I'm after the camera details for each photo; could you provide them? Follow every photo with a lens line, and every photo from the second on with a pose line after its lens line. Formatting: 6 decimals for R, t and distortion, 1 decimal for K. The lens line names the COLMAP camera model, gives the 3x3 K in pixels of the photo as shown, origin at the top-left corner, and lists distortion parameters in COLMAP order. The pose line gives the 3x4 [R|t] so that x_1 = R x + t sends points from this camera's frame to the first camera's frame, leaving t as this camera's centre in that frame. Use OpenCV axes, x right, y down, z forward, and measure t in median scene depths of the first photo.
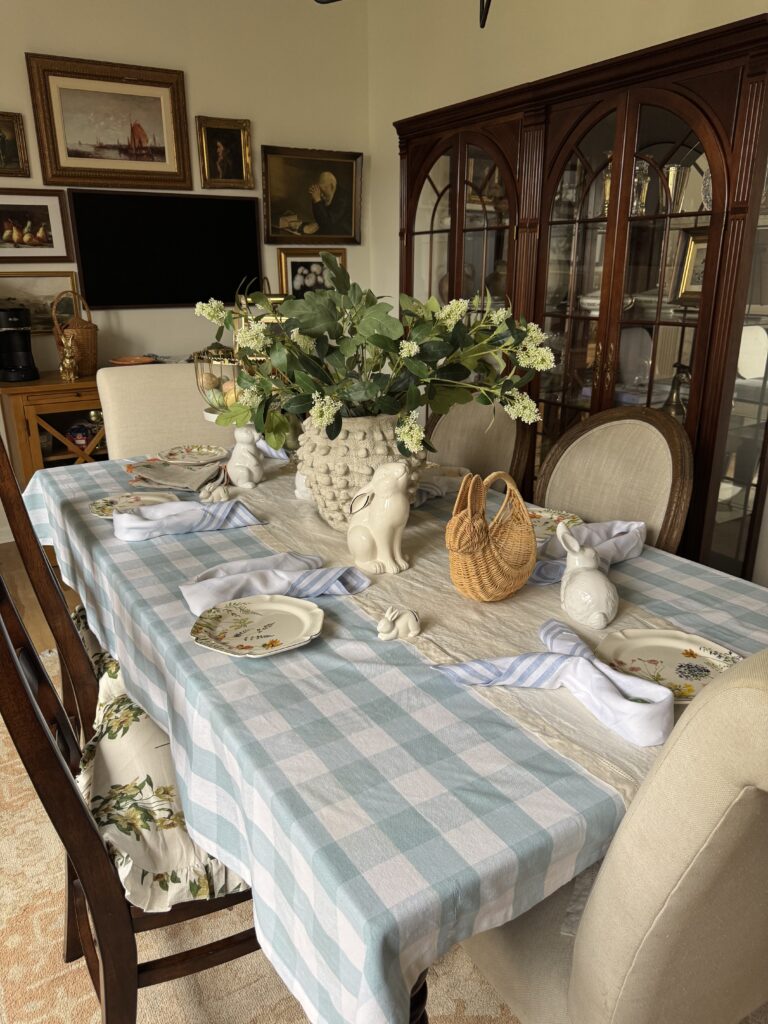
lens RADIAL K [[735.5, 0, 384.0], [0, 735.5, 512.0], [0, 0, 1]] dist [0.148922, -0.280529]
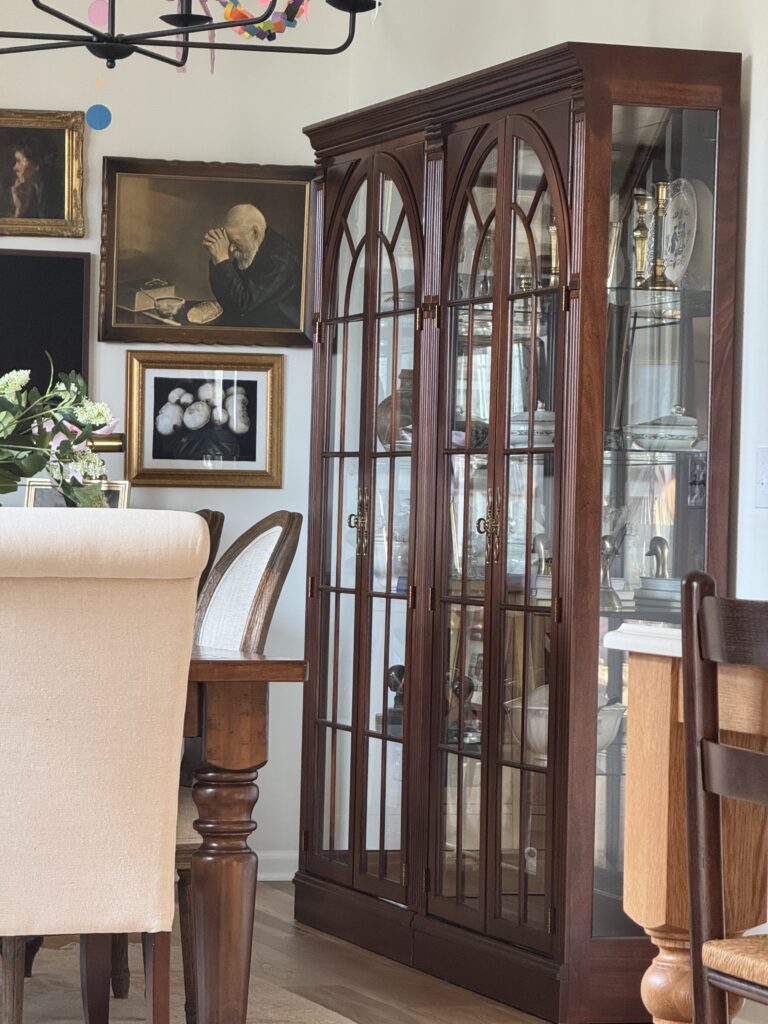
lens RADIAL K [[3547.7, 0, 384.0], [0, 3547.7, 512.0], [0, 0, 1]] dist [0.237733, 0.483222]
pose [[0.976283, 0.021839, -0.215396, 0.506323], [-0.088632, 0.948024, -0.305607, 0.420744], [0.197526, 0.317449, 0.927475, -1.031765]]
